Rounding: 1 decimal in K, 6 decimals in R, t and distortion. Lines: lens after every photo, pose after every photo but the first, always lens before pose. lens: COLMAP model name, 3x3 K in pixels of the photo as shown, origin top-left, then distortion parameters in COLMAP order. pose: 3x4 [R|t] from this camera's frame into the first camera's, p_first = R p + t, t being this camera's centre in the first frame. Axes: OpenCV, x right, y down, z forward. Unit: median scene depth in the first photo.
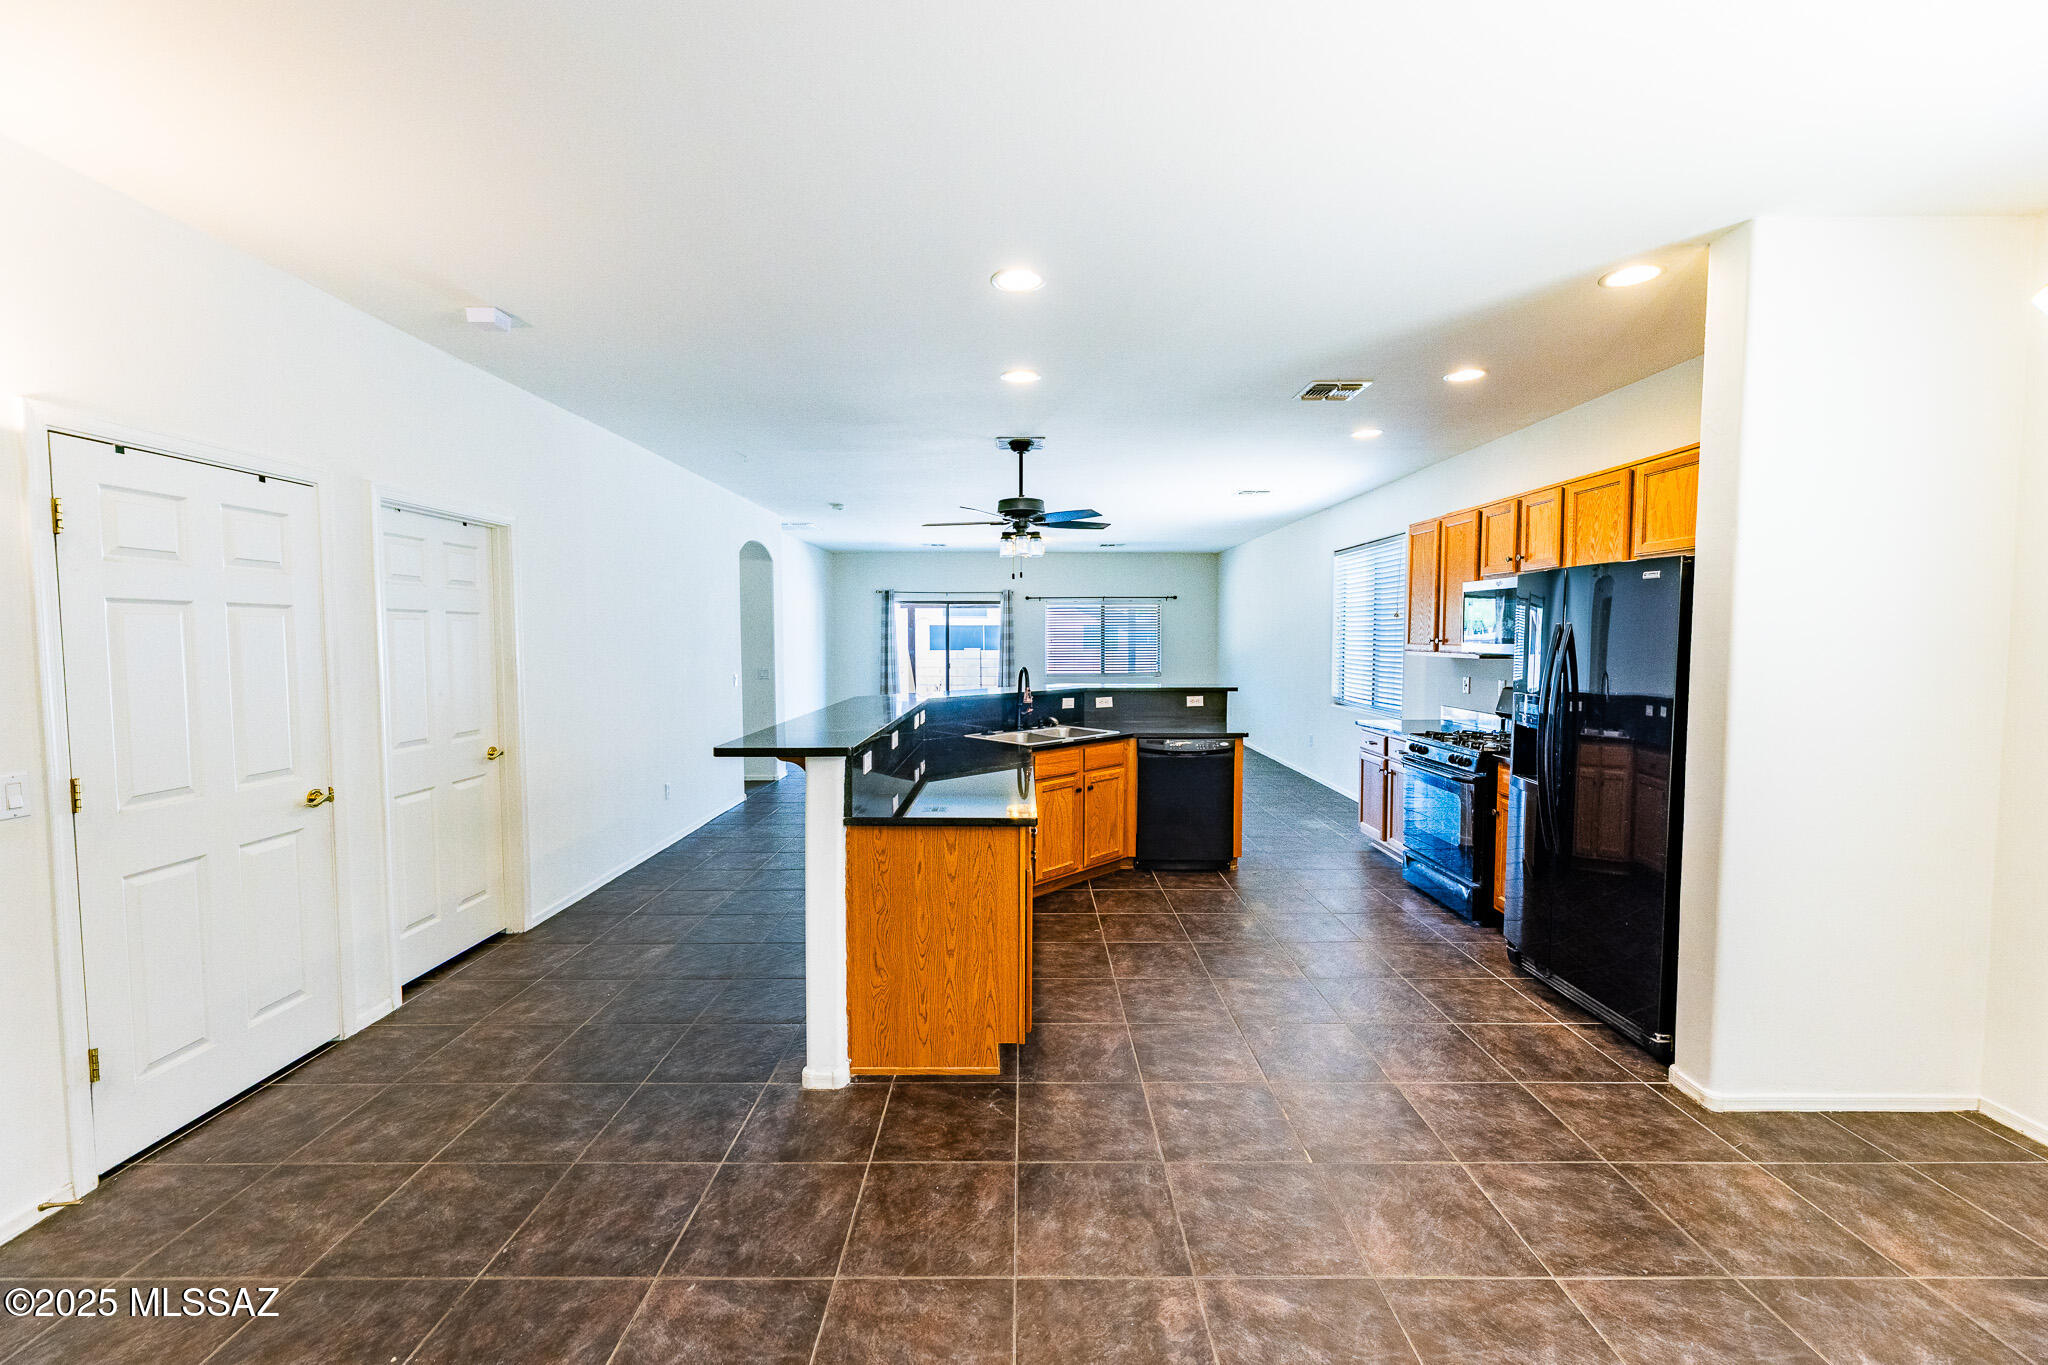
lens RADIAL K [[829.7, 0, 1027.1], [0, 829.7, 676.3], [0, 0, 1]] dist [0.001824, -0.000451]
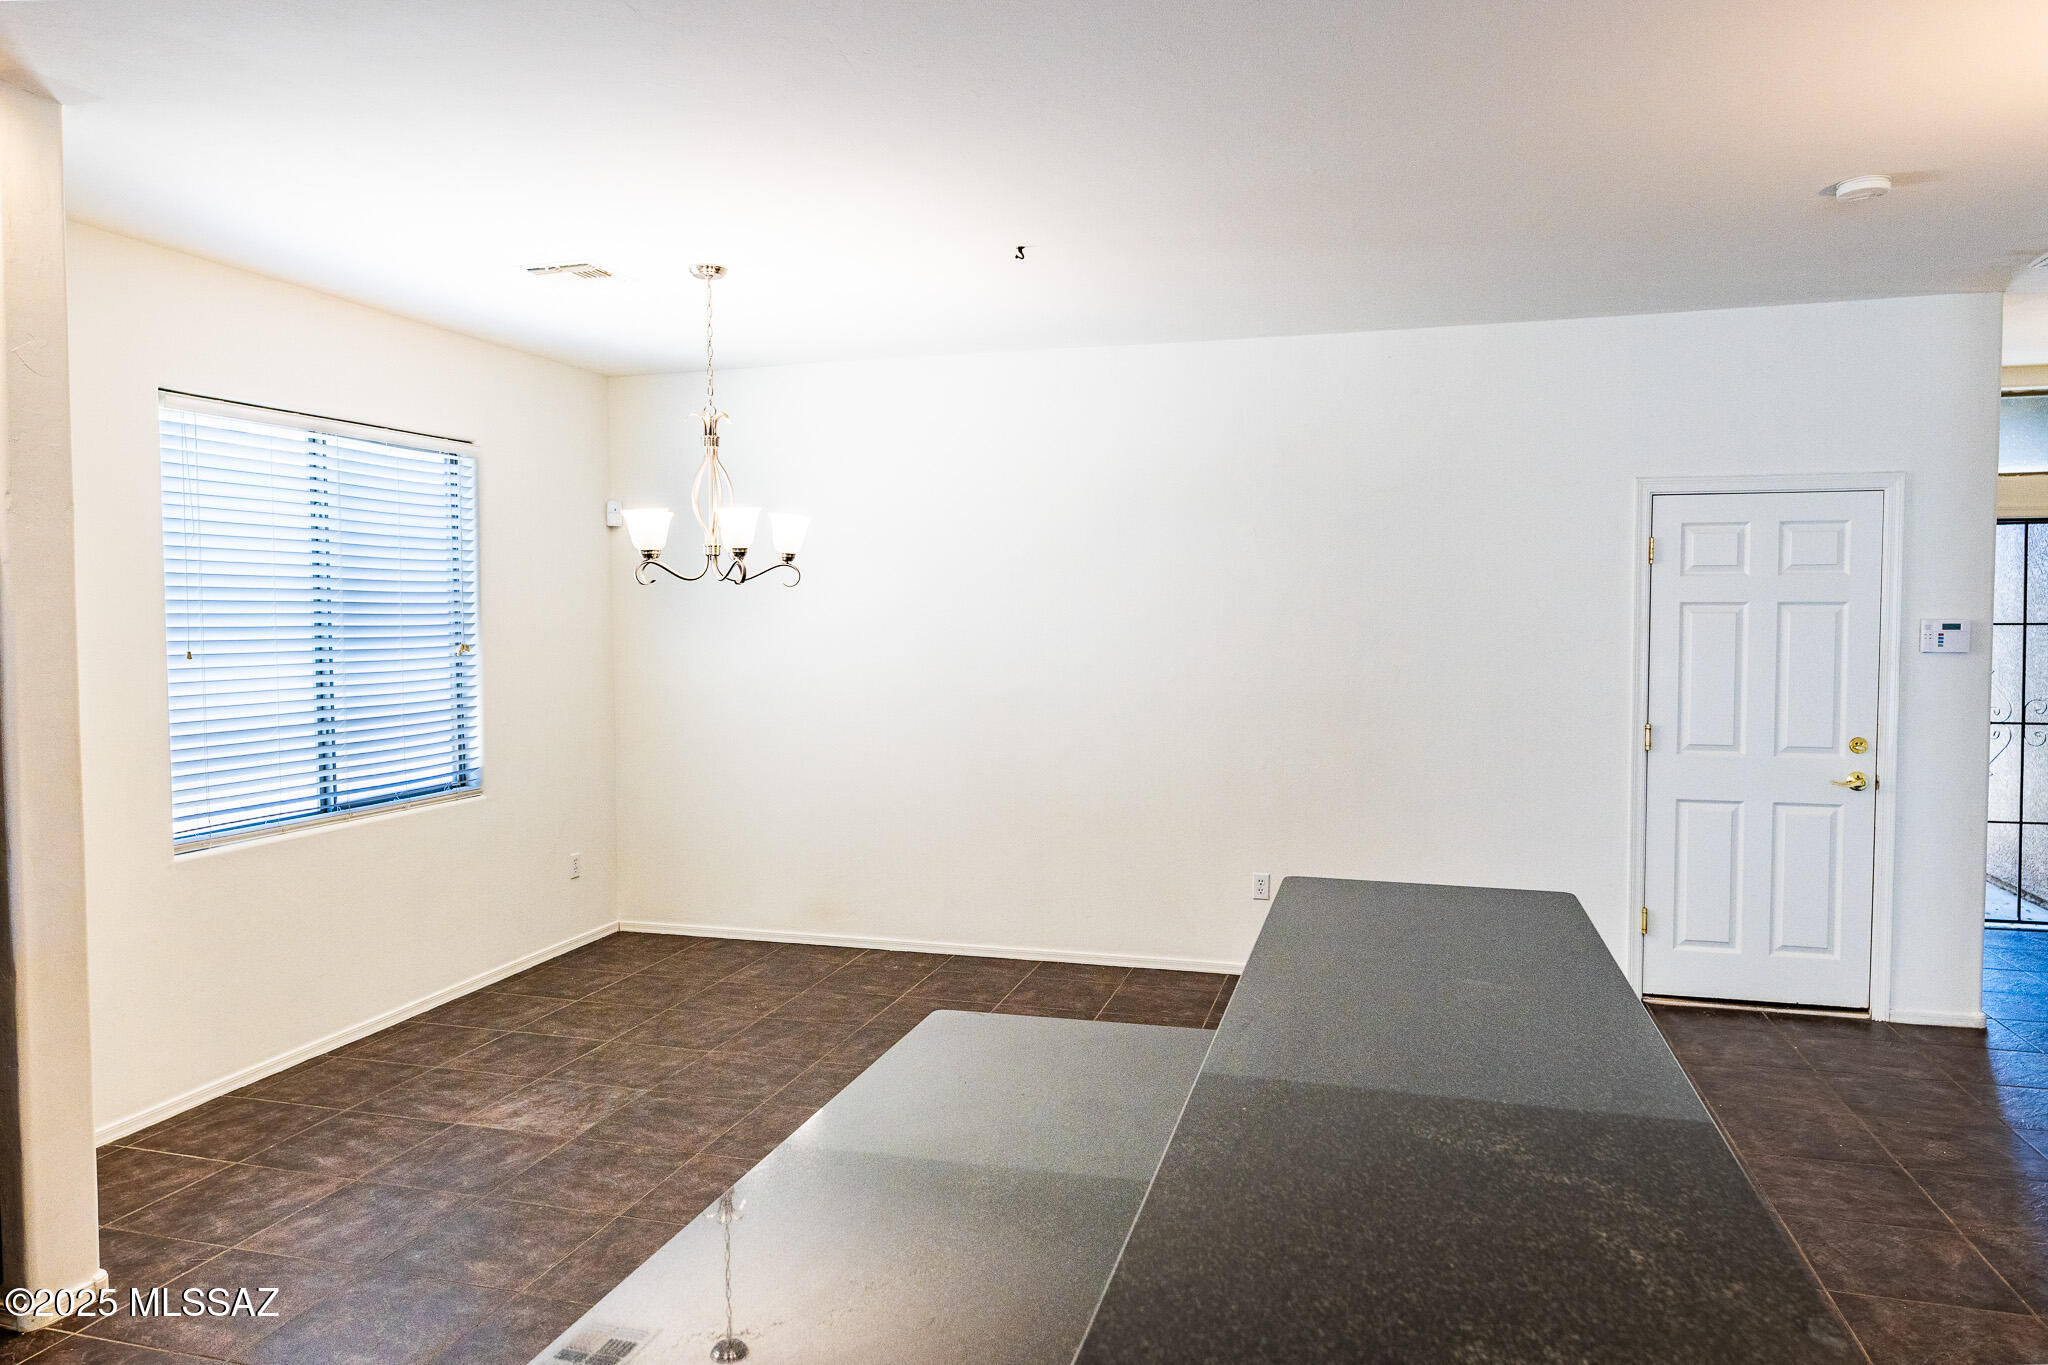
lens RADIAL K [[1347.1, 0, 1006.6], [0, 1347.1, 669.9], [0, 0, 1]] dist [-0.005286, 0.005011]
pose [[-0.958428, -0.007730, 0.285230, -0.197795], [0.019464, 0.995533, 0.092381, -0.088965], [-0.284670, 0.094092, -0.953997, 1.285355]]
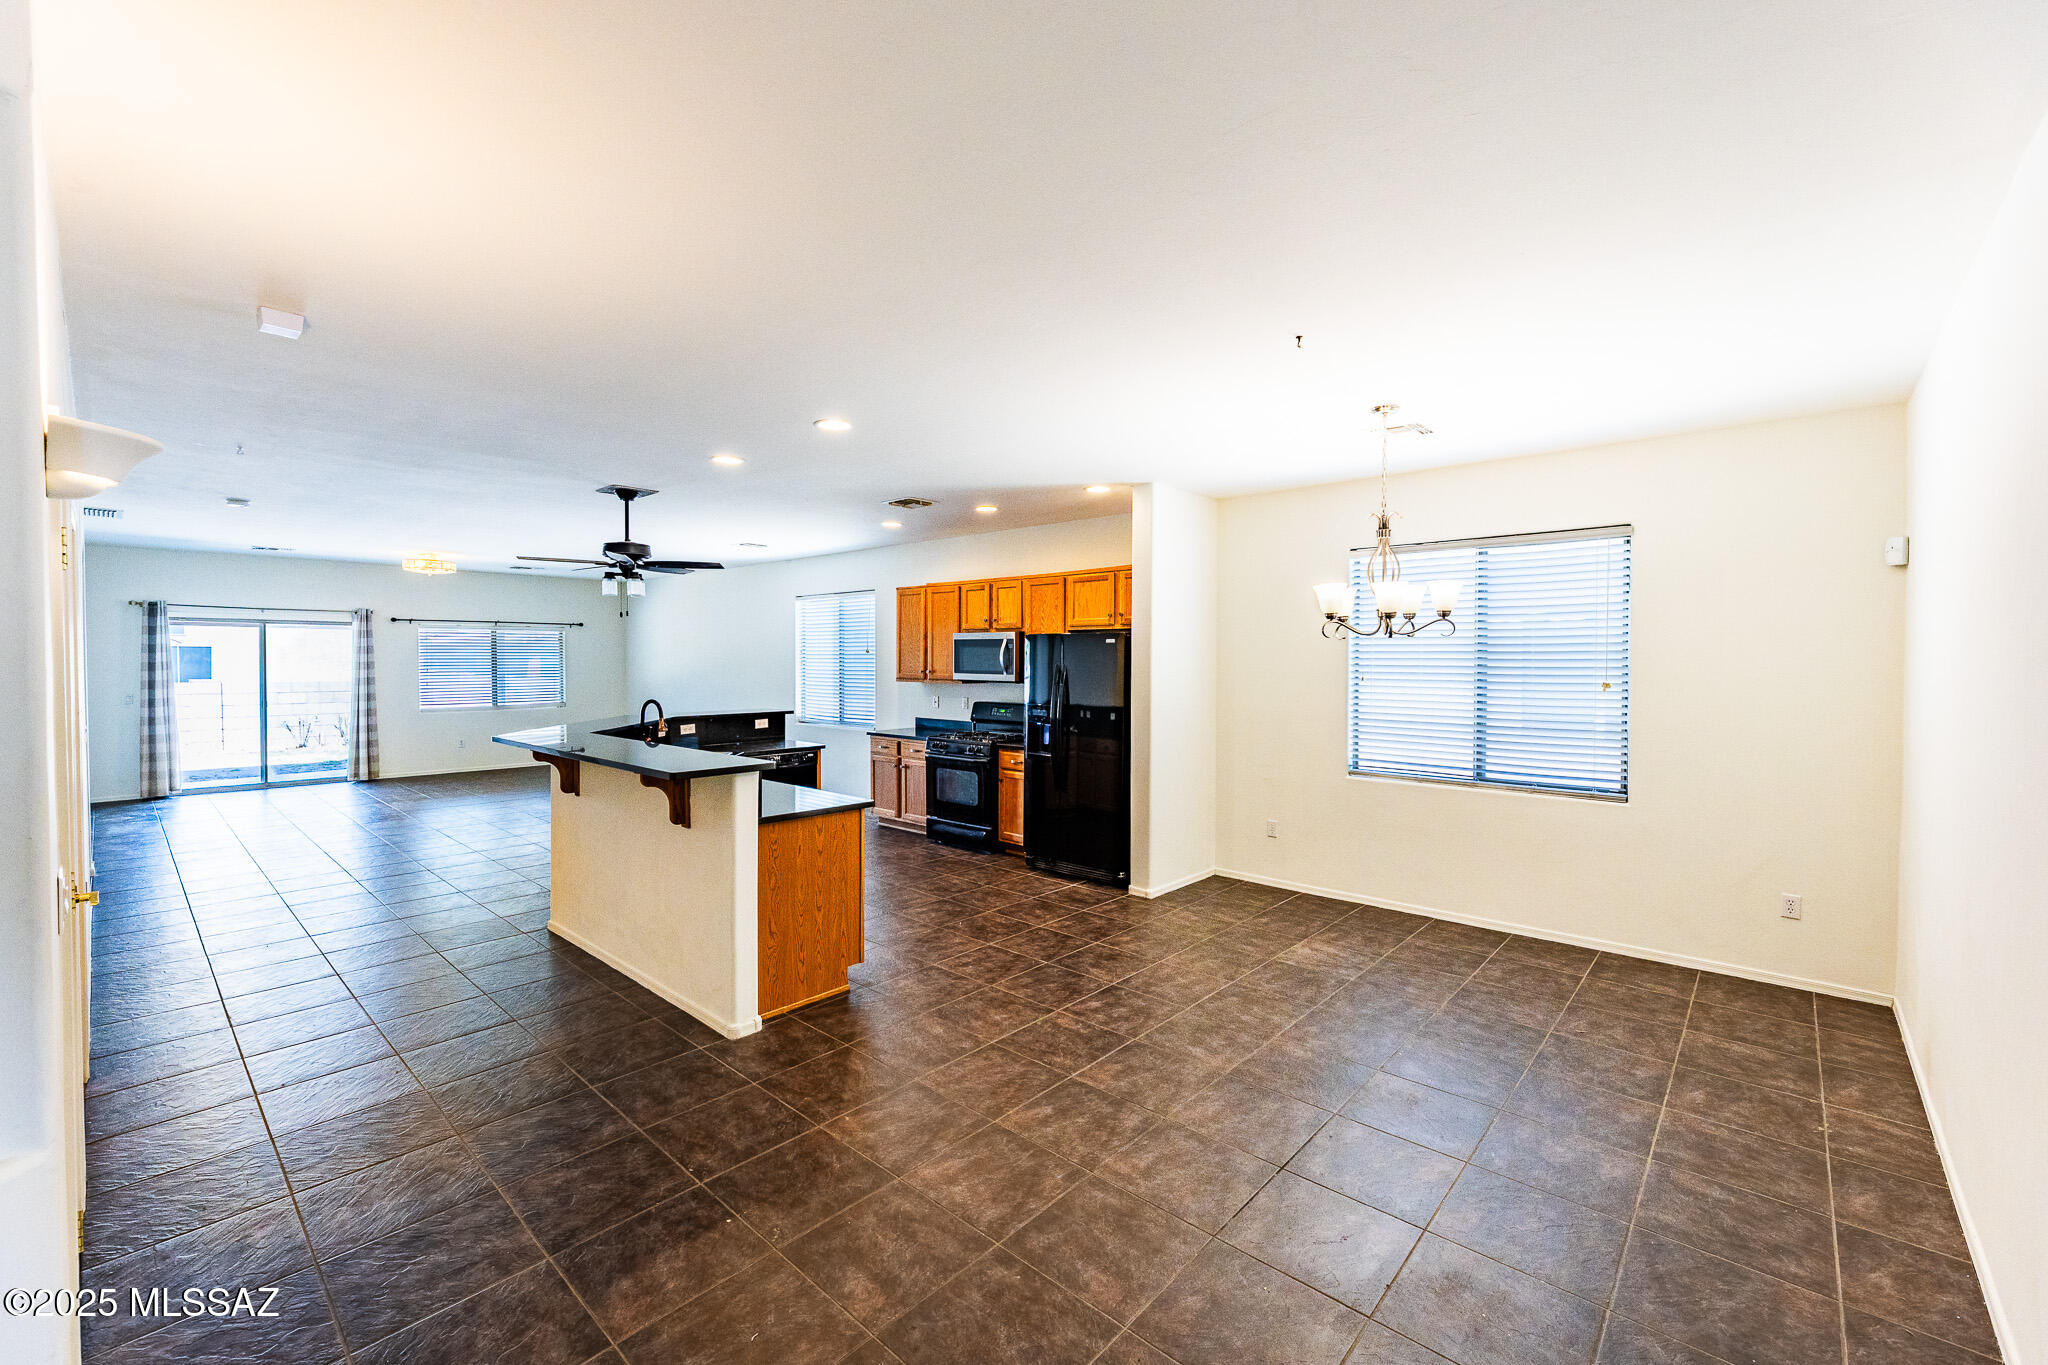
lens RADIAL K [[829.7, 0, 1028.5], [0, 829.7, 676.8], [0, 0, 1]] dist [0.001824, -0.000451]
pose [[0.670712, -0.013245, 0.741600, -0.640469], [0.033618, 0.999356, -0.012556, -0.014618], [-0.740956, 0.033352, 0.670725, -0.135377]]
